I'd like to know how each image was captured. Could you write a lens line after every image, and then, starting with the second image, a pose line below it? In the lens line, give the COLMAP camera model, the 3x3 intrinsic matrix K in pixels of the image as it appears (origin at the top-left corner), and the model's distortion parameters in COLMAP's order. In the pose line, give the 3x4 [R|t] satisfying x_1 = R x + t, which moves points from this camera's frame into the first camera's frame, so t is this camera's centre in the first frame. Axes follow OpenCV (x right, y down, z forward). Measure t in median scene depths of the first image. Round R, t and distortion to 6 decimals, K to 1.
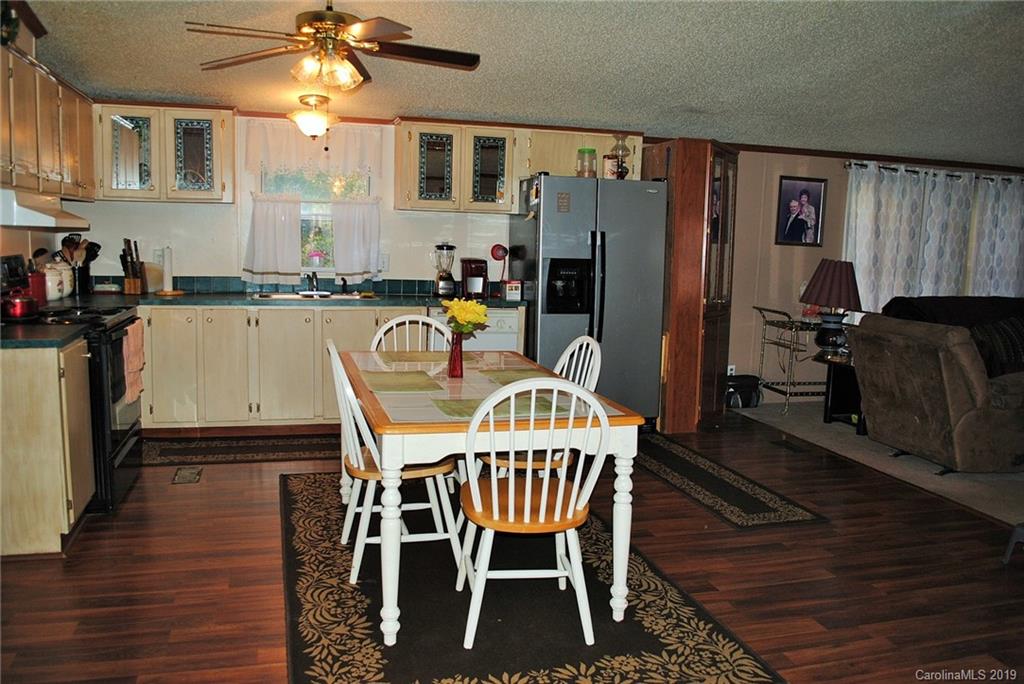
lens RADIAL K [[814.6, 0, 501.5], [0, 814.6, 342.7], [0, 0, 1]] dist [-0.078025, 0.009705]
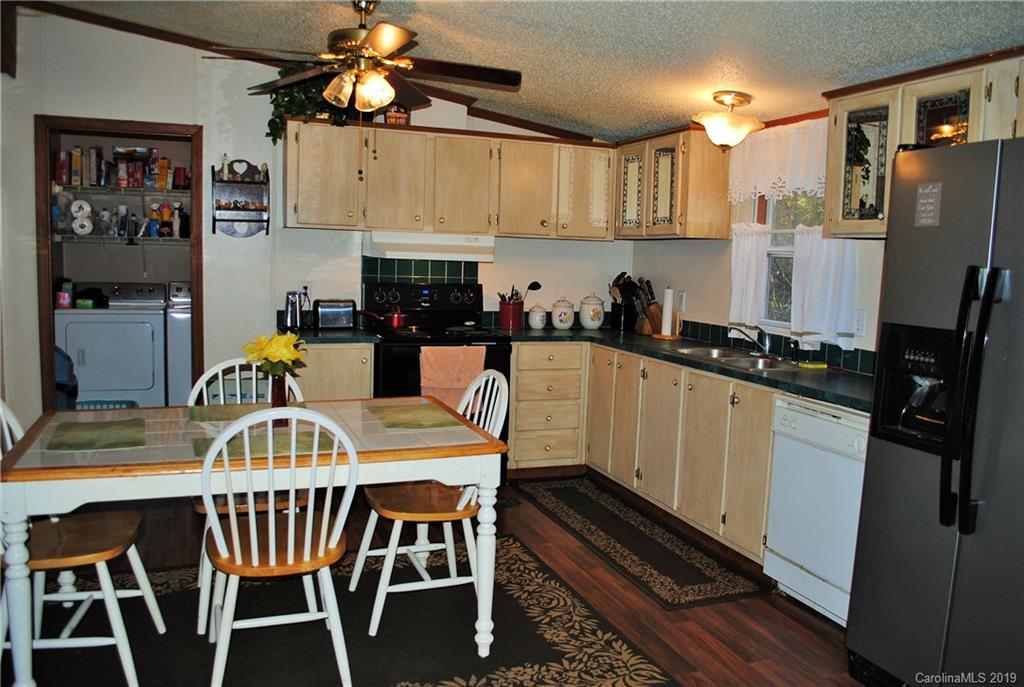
lens RADIAL K [[814.6, 0, 501.5], [0, 814.6, 344.2], [0, 0, 1]] dist [-0.078025, 0.009705]
pose [[0.081081, 0.080966, -0.993414, 0.519640], [-0.160855, 0.984693, 0.067126, -0.088542], [0.983642, 0.154353, 0.092863, 0.749531]]
